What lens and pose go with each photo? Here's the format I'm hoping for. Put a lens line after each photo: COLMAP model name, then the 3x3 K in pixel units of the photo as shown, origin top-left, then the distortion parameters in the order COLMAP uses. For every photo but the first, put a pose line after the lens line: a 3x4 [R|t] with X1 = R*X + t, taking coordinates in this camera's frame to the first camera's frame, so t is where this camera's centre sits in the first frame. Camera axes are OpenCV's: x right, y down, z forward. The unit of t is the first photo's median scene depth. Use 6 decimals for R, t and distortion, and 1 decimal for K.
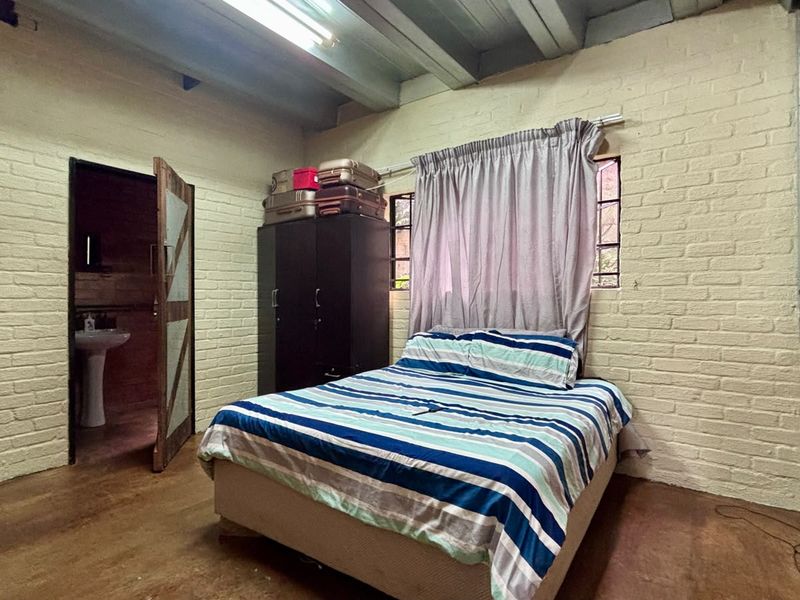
lens RADIAL K [[431.1, 0, 398.8], [0, 431.1, 299.6], [0, 0, 1]] dist [0.006710, -0.004338]
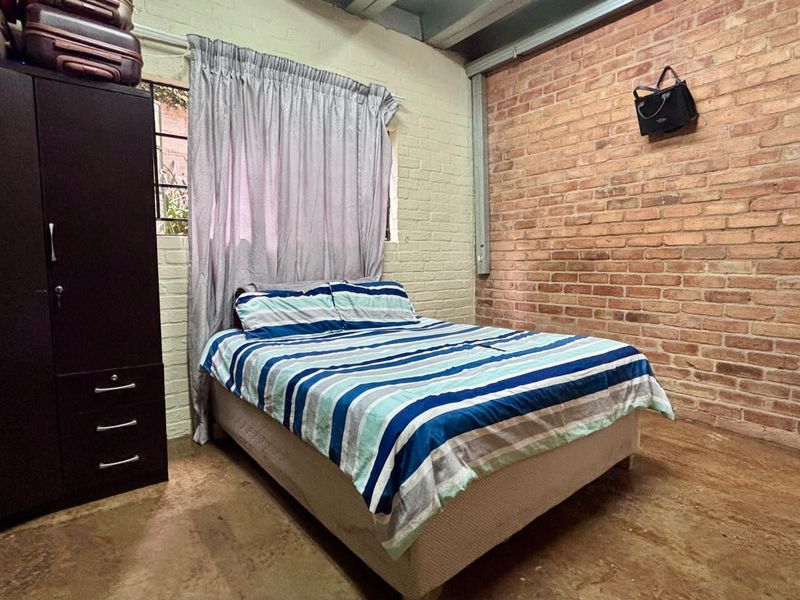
lens RADIAL K [[431.1, 0, 396.7], [0, 431.1, 301.4], [0, 0, 1]] dist [0.006710, -0.004338]
pose [[0.281092, -0.096839, 0.954782, -0.726398], [0.013166, 0.995191, 0.097061, 0.026867], [-0.959590, -0.014713, 0.281015, 0.664026]]
